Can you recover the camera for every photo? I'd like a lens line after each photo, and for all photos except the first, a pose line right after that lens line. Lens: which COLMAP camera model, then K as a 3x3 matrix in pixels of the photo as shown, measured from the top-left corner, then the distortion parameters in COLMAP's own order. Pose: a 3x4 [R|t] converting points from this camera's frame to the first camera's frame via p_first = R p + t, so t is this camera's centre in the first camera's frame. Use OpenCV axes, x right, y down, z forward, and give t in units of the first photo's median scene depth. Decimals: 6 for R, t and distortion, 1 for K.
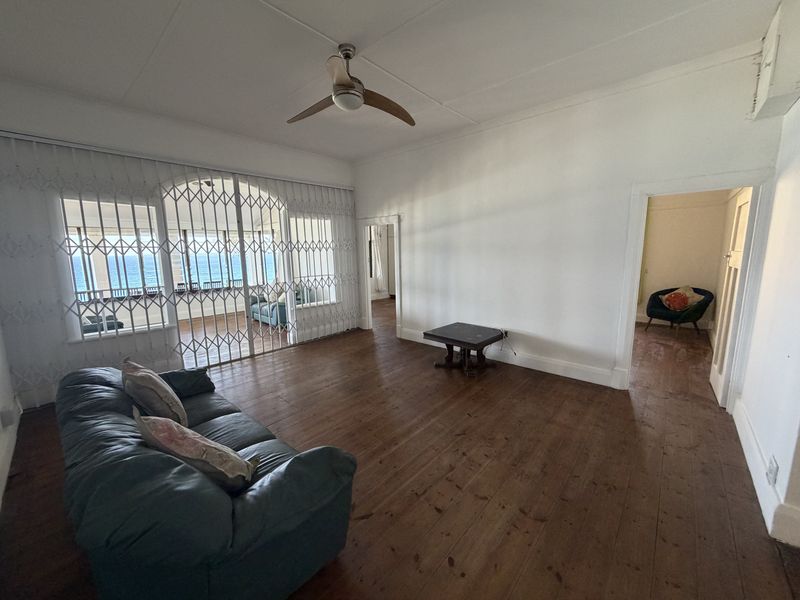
lens RADIAL K [[320.9, 0, 397.2], [0, 320.9, 299.2], [0, 0, 1]] dist [-0.001467, -0.000049]
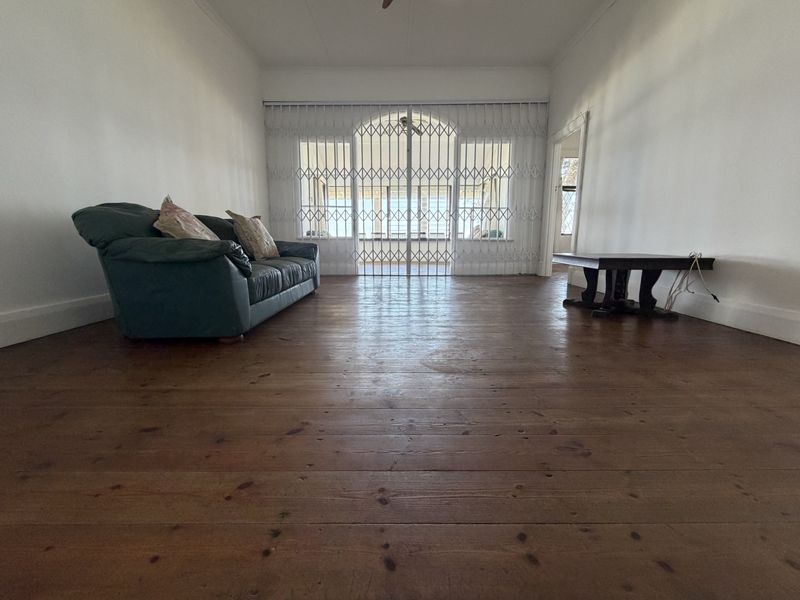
lens RADIAL K [[320.9, 0, 397.2], [0, 320.9, 299.2], [0, 0, 1]] dist [-0.001467, -0.000049]
pose [[0.669768, 0.149794, -0.727305, 0.345392], [-0.120575, 0.988383, 0.092529, 0.160489], [0.732716, 0.025721, 0.680048, 0.218850]]
